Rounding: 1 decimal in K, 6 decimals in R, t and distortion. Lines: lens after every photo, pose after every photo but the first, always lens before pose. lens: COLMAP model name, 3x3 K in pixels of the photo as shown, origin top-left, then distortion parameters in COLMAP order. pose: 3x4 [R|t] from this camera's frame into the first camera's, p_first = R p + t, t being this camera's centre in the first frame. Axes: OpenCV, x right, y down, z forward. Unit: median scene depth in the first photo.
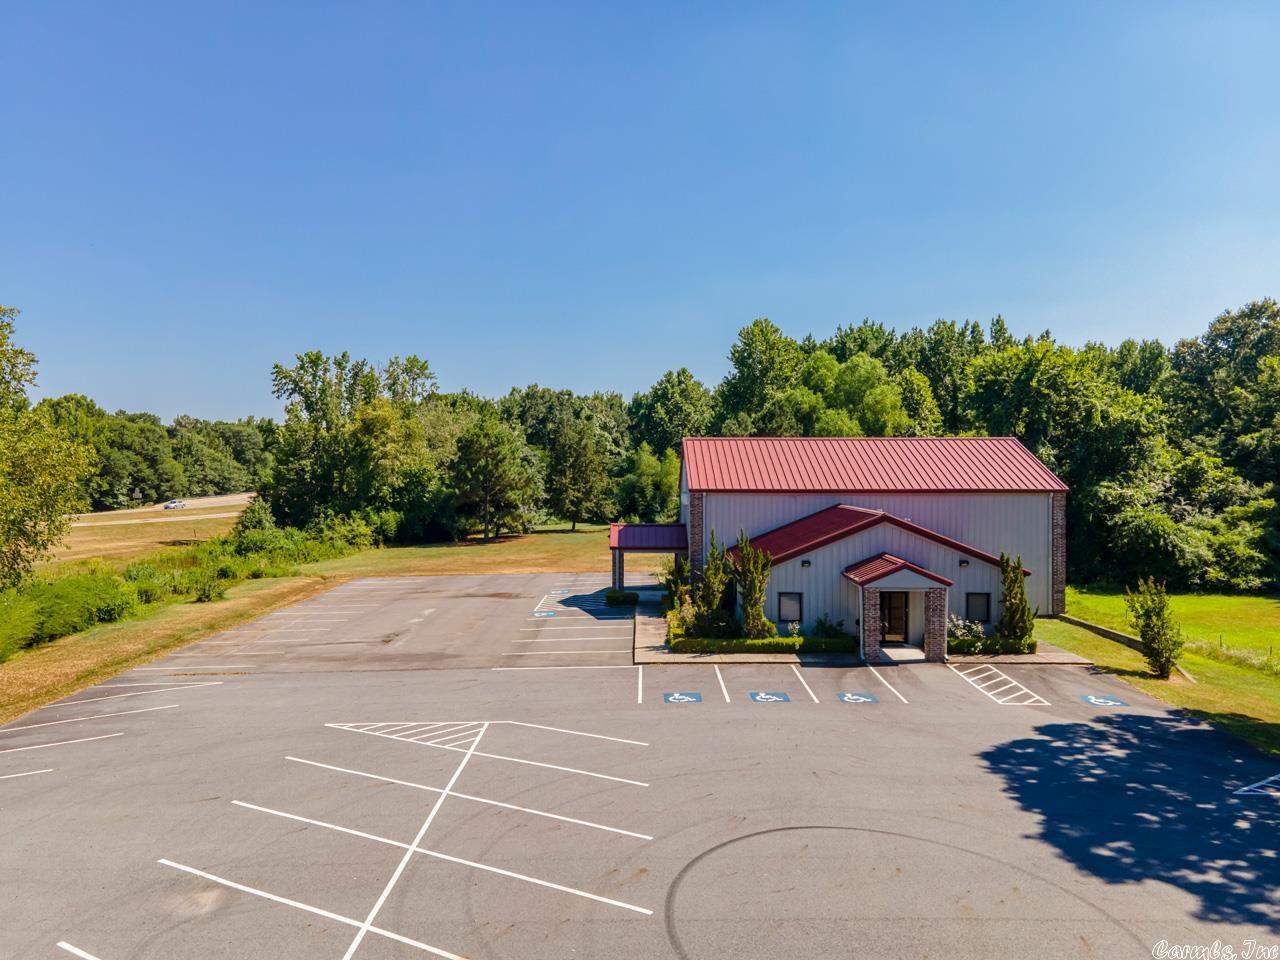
lens RADIAL K [[932.7, 0, 626.7], [0, 932.7, 479.9], [0, 0, 1]] dist [0.032550, 0.020287]
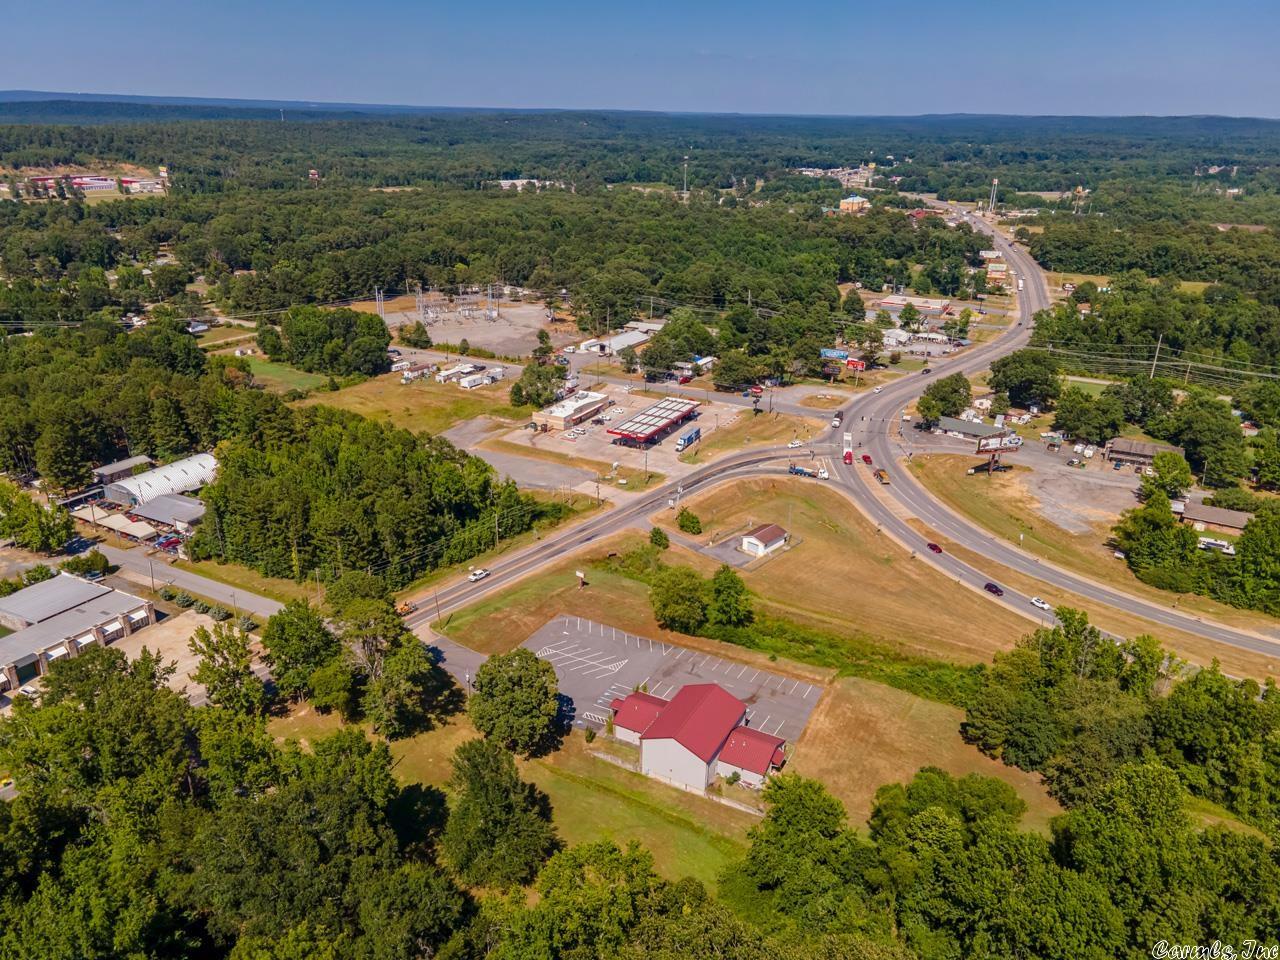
lens RADIAL K [[932.7, 0, 628.8], [0, 932.7, 481.4], [0, 0, 1]] dist [0.032550, 0.020287]
pose [[-0.467546, 0.325028, -0.822044, 3.808041], [-0.016745, 0.926524, 0.375862, -2.748441], [0.883810, 0.189498, -0.427751, 2.824679]]
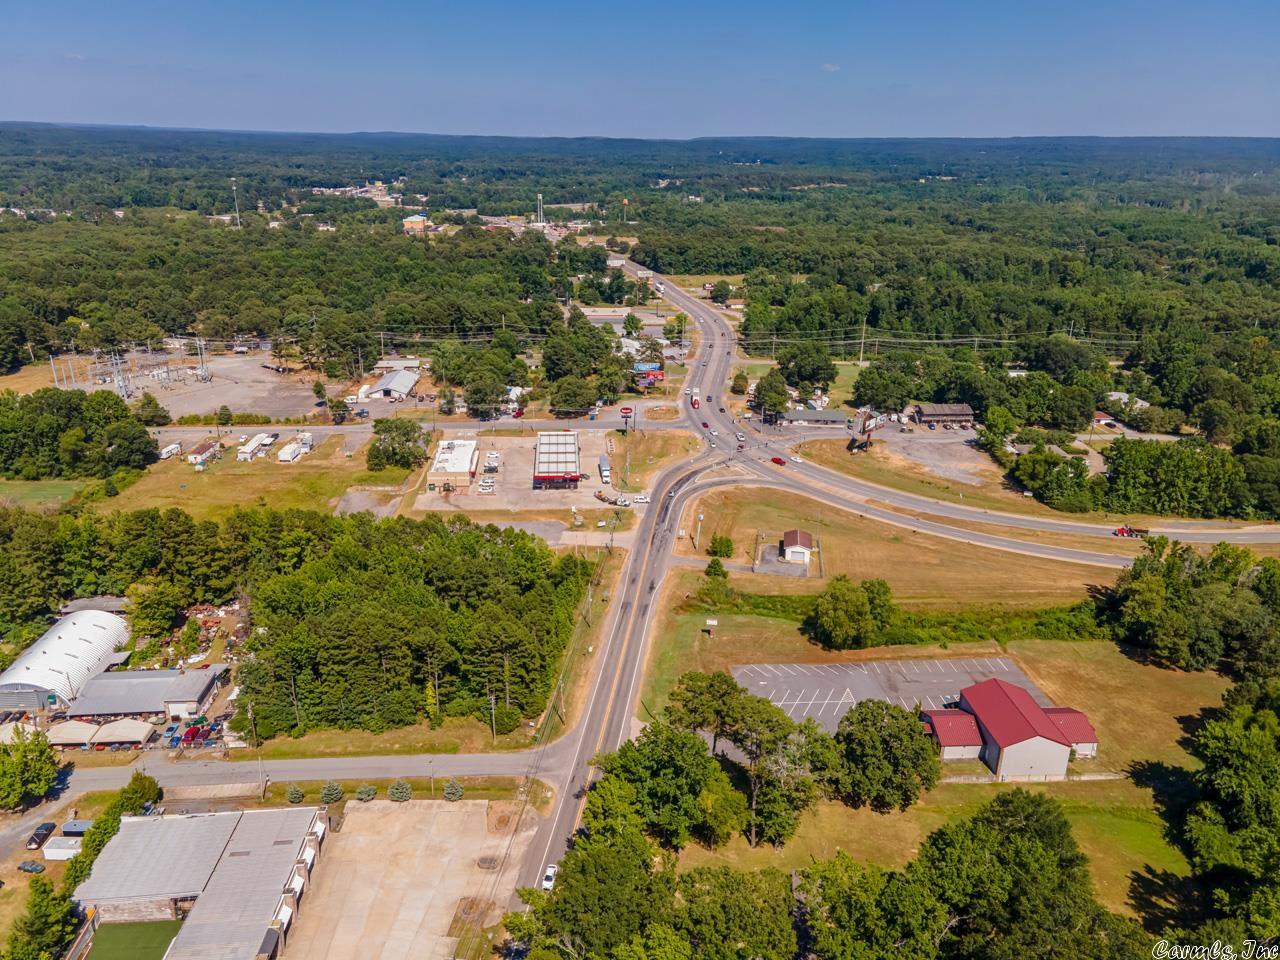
lens RADIAL K [[932.7, 0, 626.2], [0, 932.7, 477.0], [0, 0, 1]] dist [0.032550, 0.020287]
pose [[0.076361, 0.348131, -0.934331, 4.186065], [-0.019516, 0.937409, 0.347683, -2.729239], [0.996889, -0.008315, 0.078376, -0.907495]]
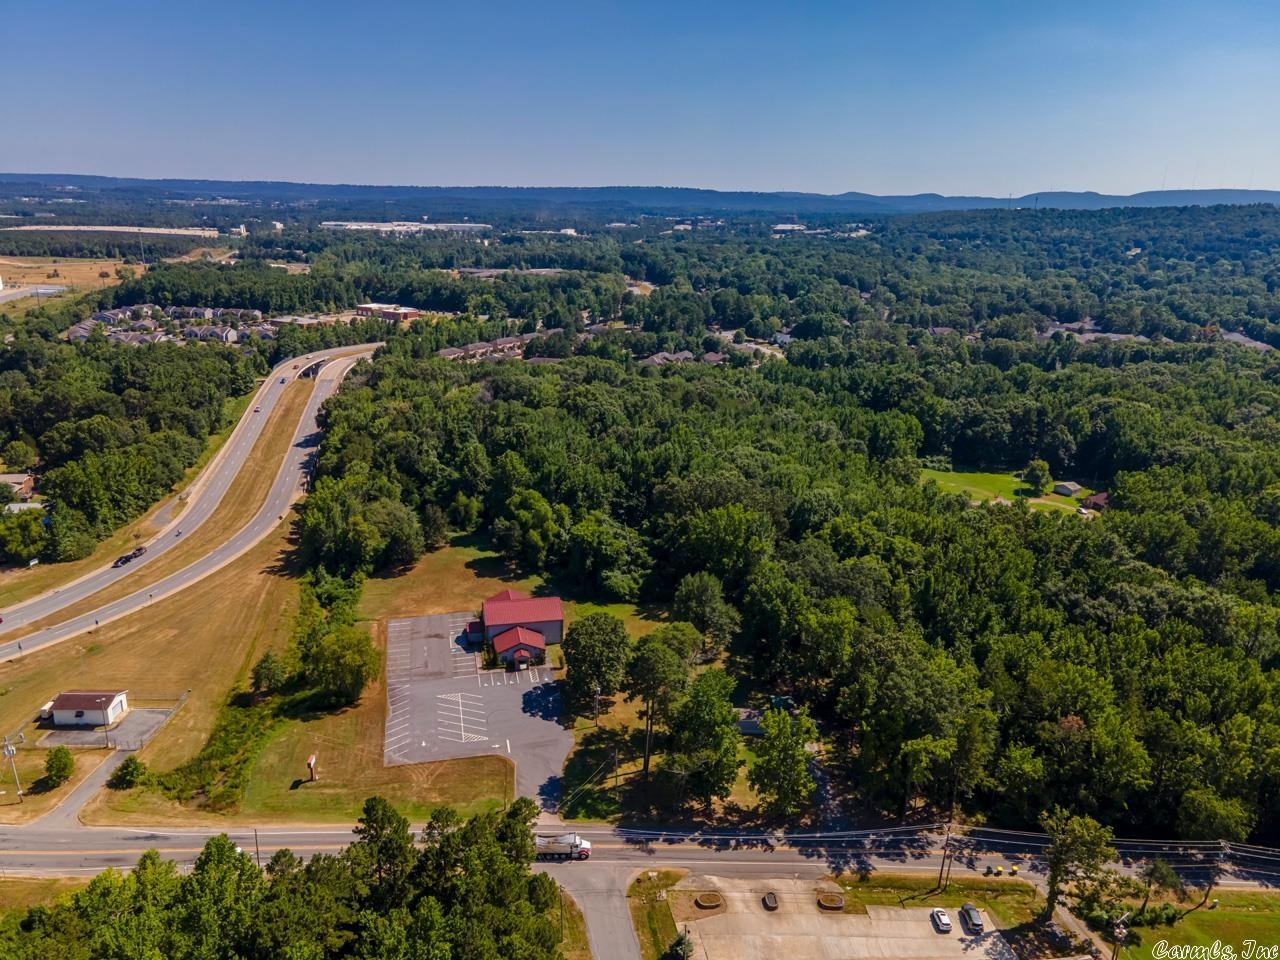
lens RADIAL K [[932.7, 0, 632.3], [0, 932.7, 473.8], [0, 0, 1]] dist [0.032550, 0.020287]
pose [[0.971785, -0.041868, 0.232124, -0.334682], [-0.025401, 0.959820, 0.279463, -2.528029], [-0.234498, -0.277474, 0.931676, -4.115591]]
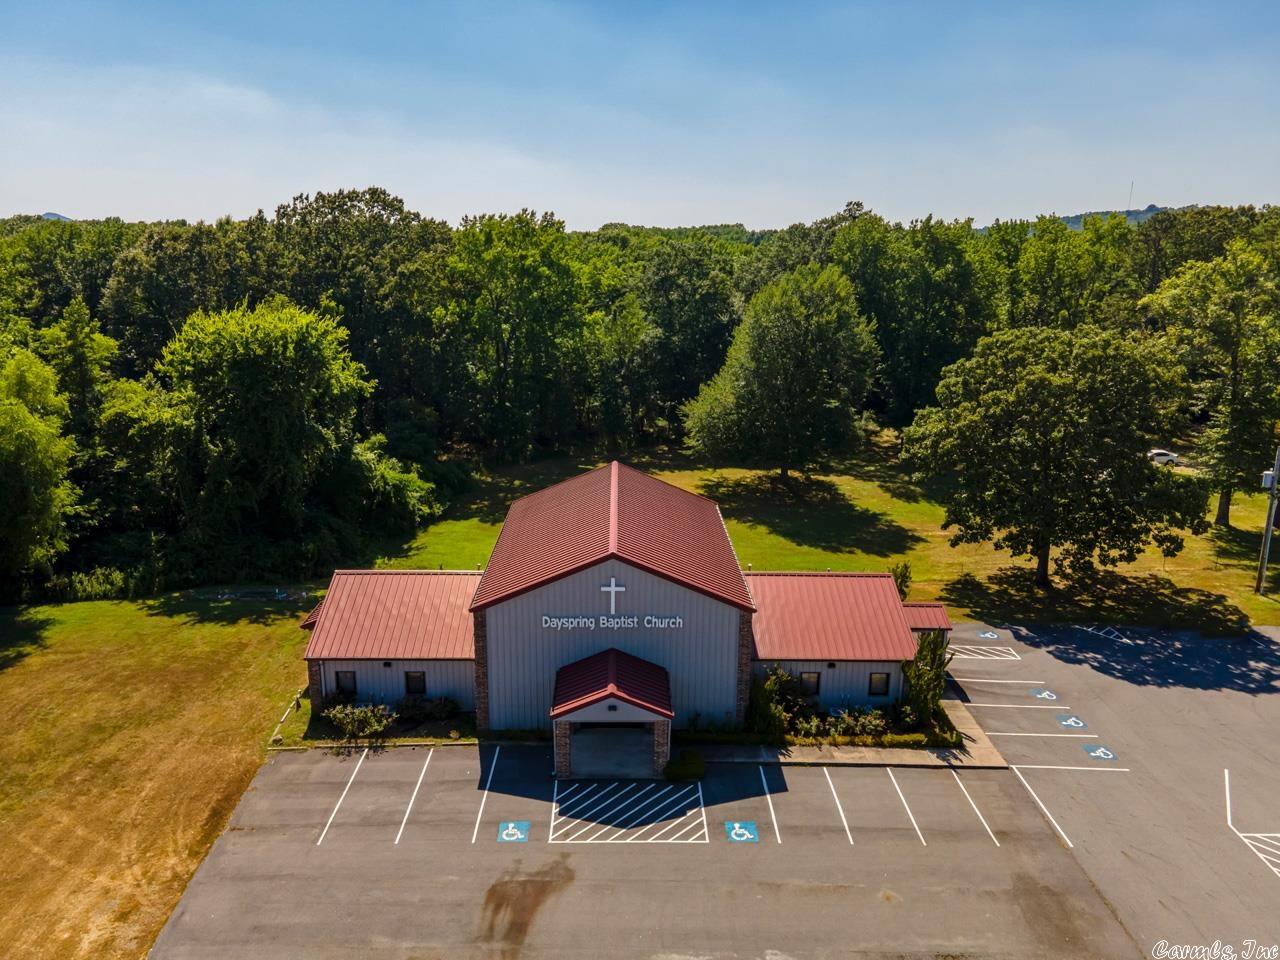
lens RADIAL K [[932.7, 0, 629.1], [0, 932.7, 476.4], [0, 0, 1]] dist [0.032550, 0.020287]
pose [[-0.021186, -0.239421, 0.970685, -0.979224], [-0.000925, 0.970907, 0.239456, -0.420780], [-0.999775, 0.004176, -0.020791, 1.404406]]
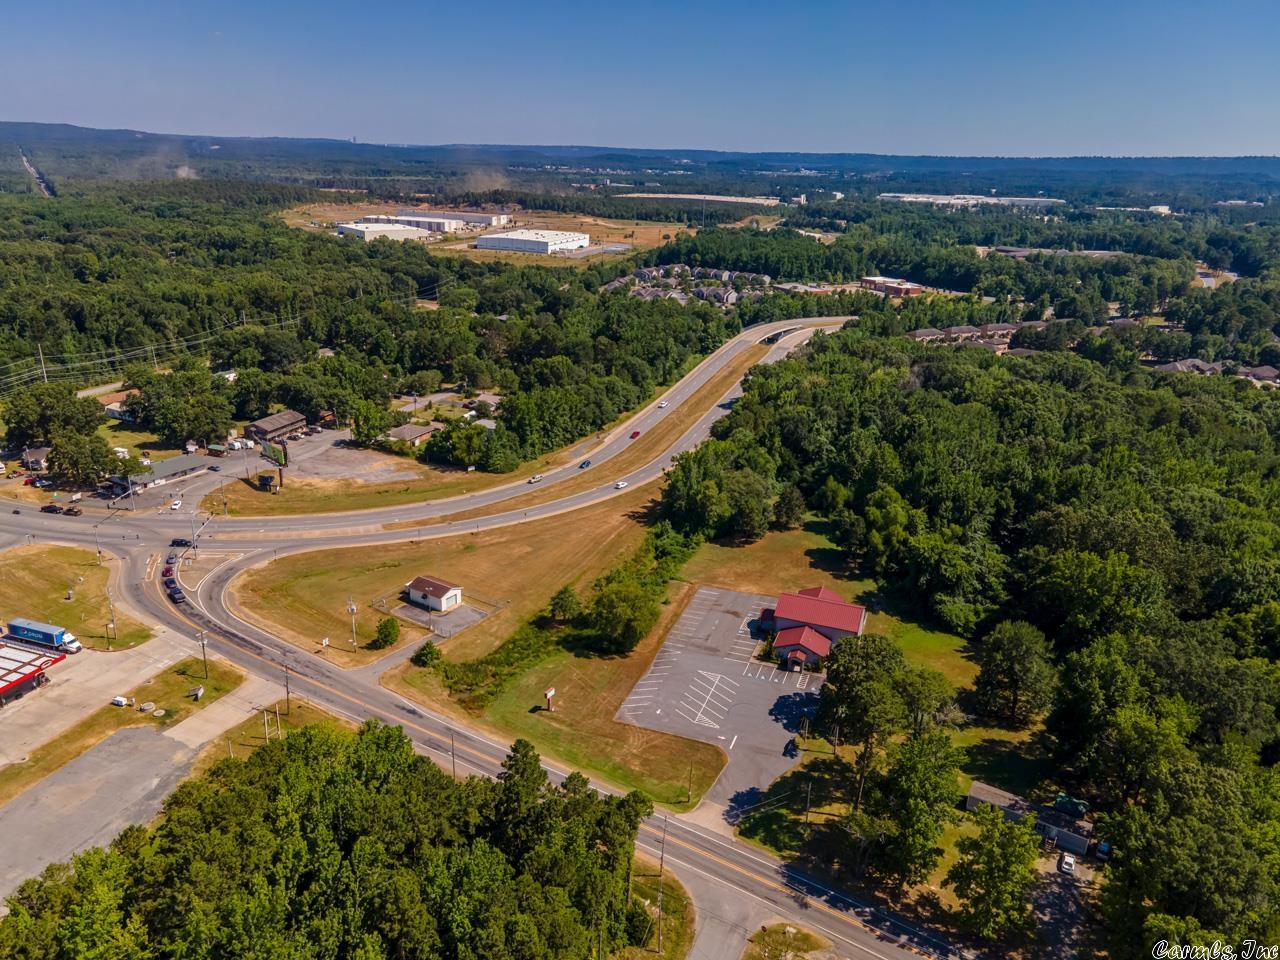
lens RADIAL K [[932.7, 0, 629.6], [0, 932.7, 481.7], [0, 0, 1]] dist [0.032550, 0.020287]
pose [[0.941326, 0.144025, -0.305225, 0.855826], [-0.037245, 0.943180, 0.330189, -2.535833], [0.335437, -0.299448, 0.893204, -3.775935]]
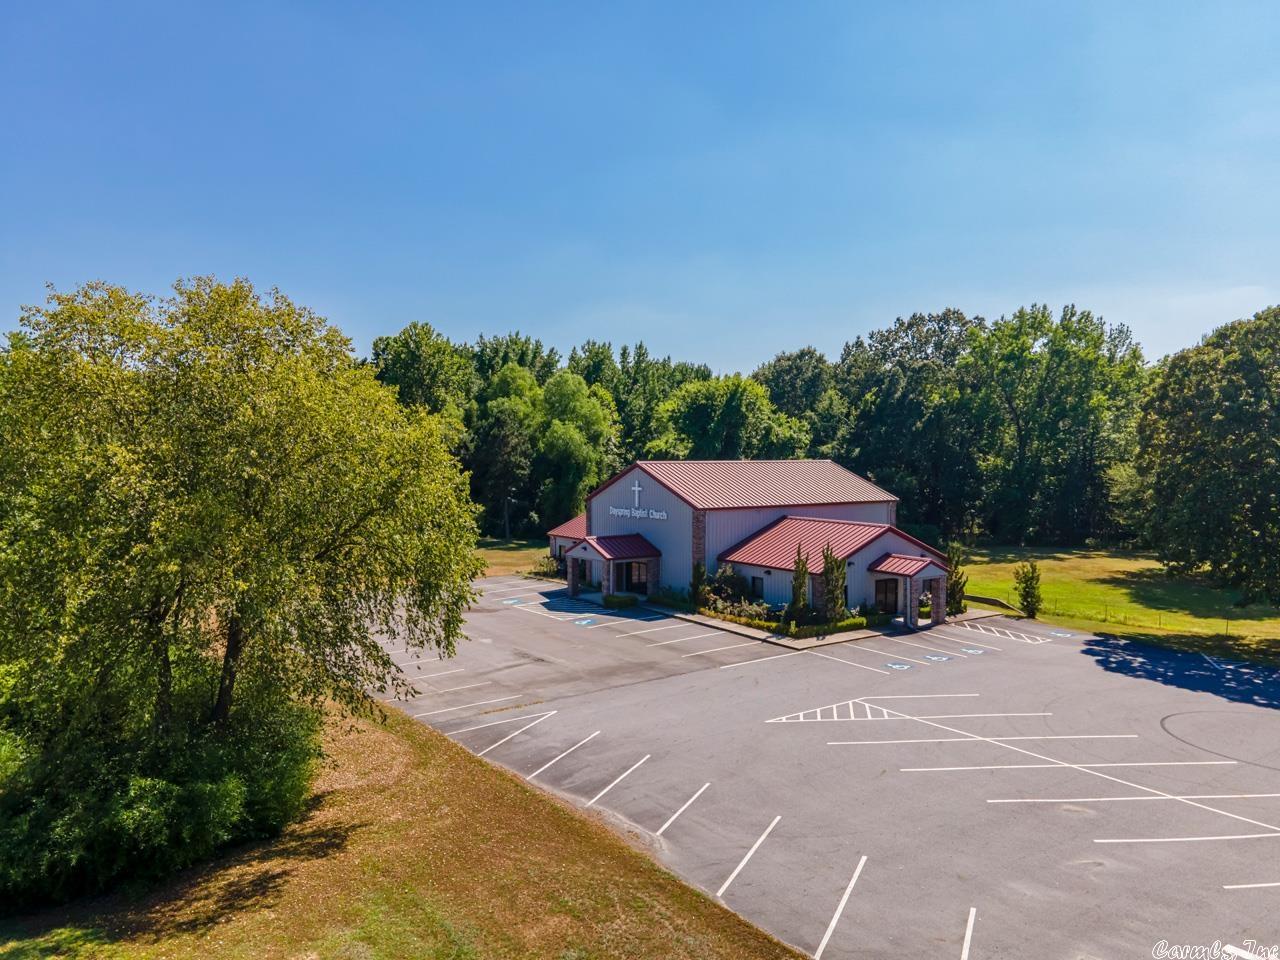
lens RADIAL K [[932.7, 0, 631.5], [0, 932.7, 483.2], [0, 0, 1]] dist [0.032550, 0.020287]
pose [[0.810313, -0.019290, 0.585679, -0.885155], [0.003543, 0.999601, 0.028021, -0.071333], [-0.585986, -0.020631, 0.810059, 0.066235]]
